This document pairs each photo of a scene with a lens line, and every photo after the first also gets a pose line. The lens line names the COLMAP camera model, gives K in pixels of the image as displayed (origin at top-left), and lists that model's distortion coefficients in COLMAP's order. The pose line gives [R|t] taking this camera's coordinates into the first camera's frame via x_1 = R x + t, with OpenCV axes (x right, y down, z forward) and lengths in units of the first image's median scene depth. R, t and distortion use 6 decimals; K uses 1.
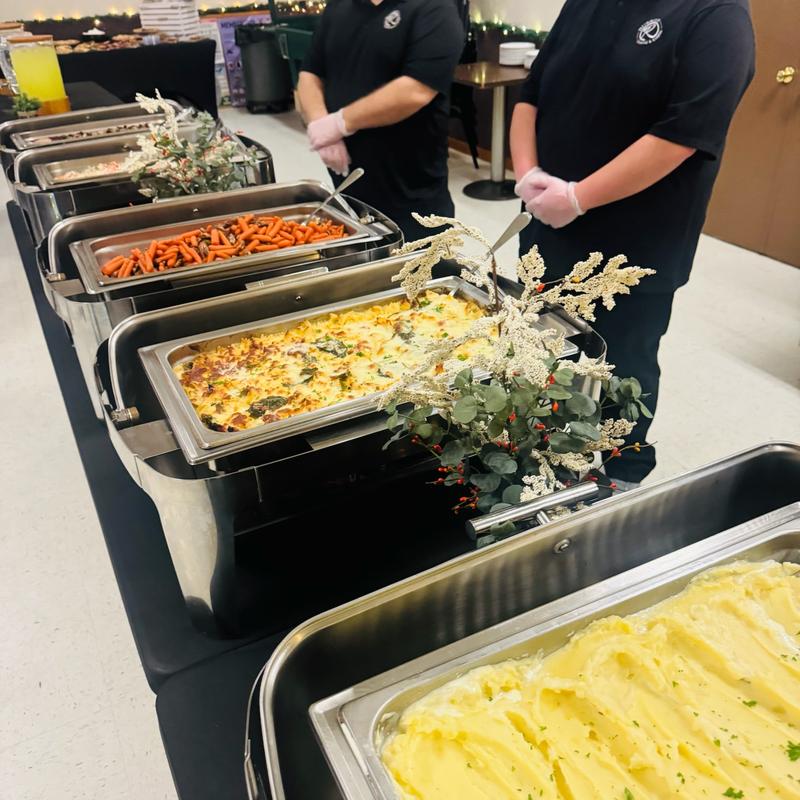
lens RADIAL K [[746.7, 0, 400.0], [0, 746.7, 400.0], [0, 0, 1]] dist [0.066640, -0.098441]
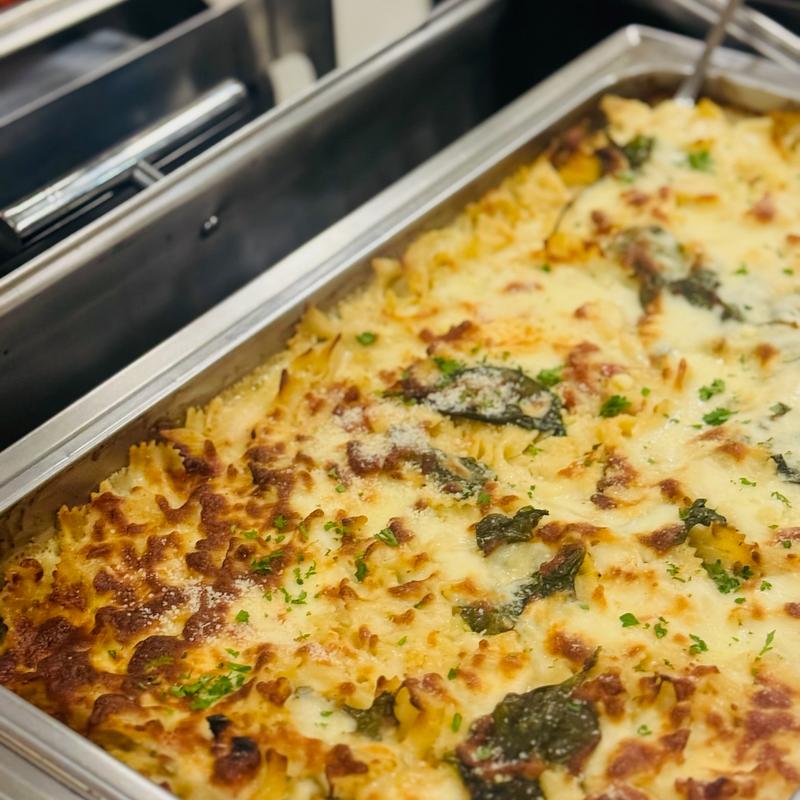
lens RADIAL K [[1713.8, 0, 399.9], [0, 1713.8, 415.5], [0, 0, 1]] dist [0.144923, -0.036907]
pose [[0.905016, -0.253011, 0.341951, -0.255454], [0.210200, 0.964873, 0.157593, -0.129964], [-0.369812, -0.070746, 0.926409, 0.345993]]
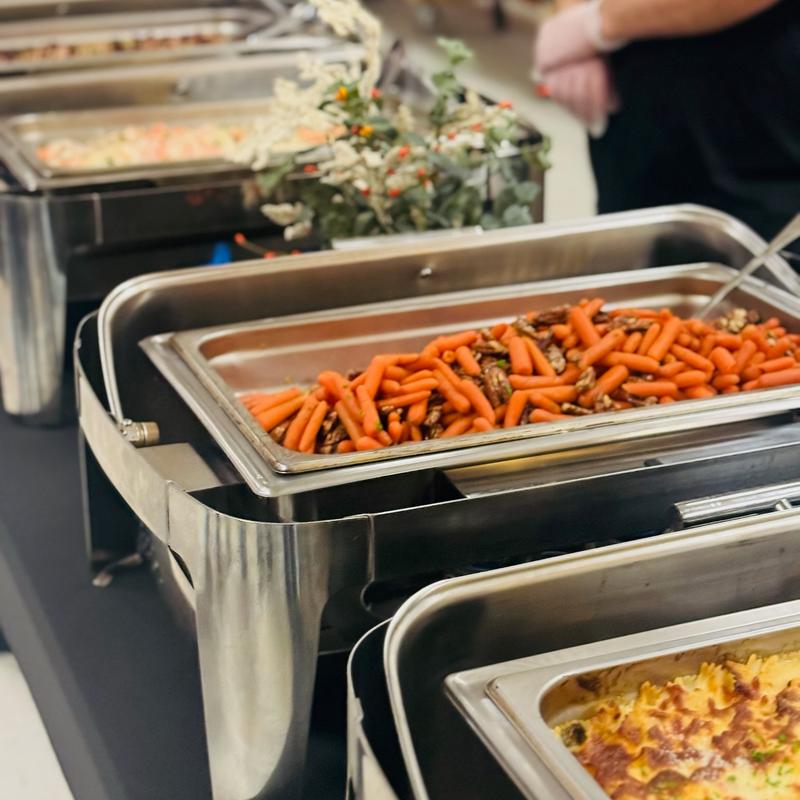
lens RADIAL K [[1713.8, 0, 399.9], [0, 1713.8, 415.5], [0, 0, 1]] dist [0.144923, -0.036907]
pose [[0.994876, 0.071548, -0.071430, -0.243451], [-0.079970, 0.989178, -0.123008, -0.068631], [0.061856, 0.128090, 0.989832, 0.105151]]
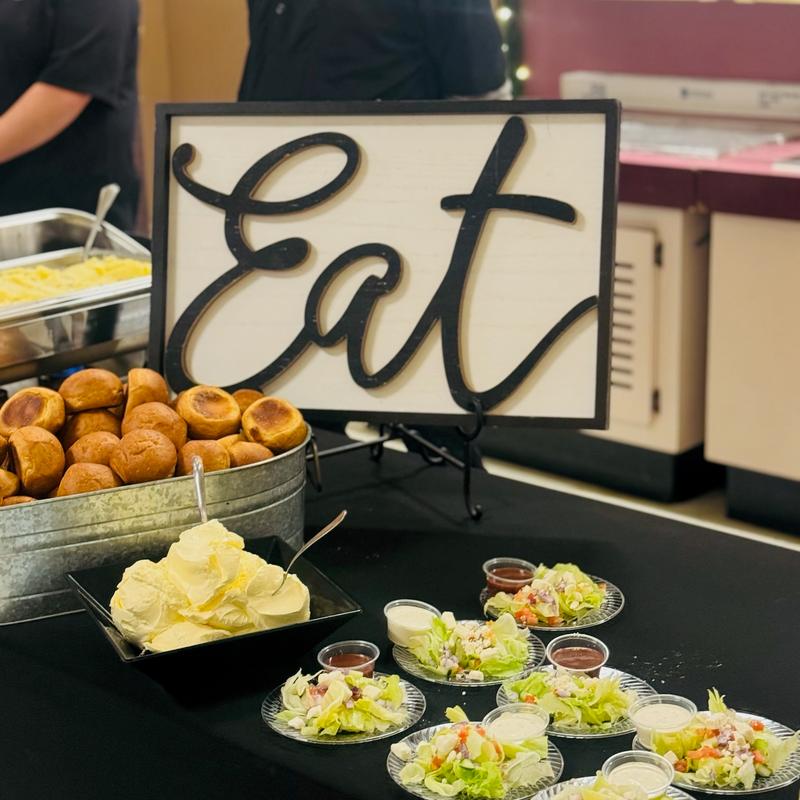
lens RADIAL K [[1713.8, 0, 399.9], [0, 1713.8, 415.5], [0, 0, 1]] dist [0.144923, -0.036907]
pose [[0.938912, -0.093561, 0.331196, -0.019324], [0.175728, 0.957765, -0.227609, 0.710785], [-0.295913, 0.271905, 0.915698, -1.174368]]
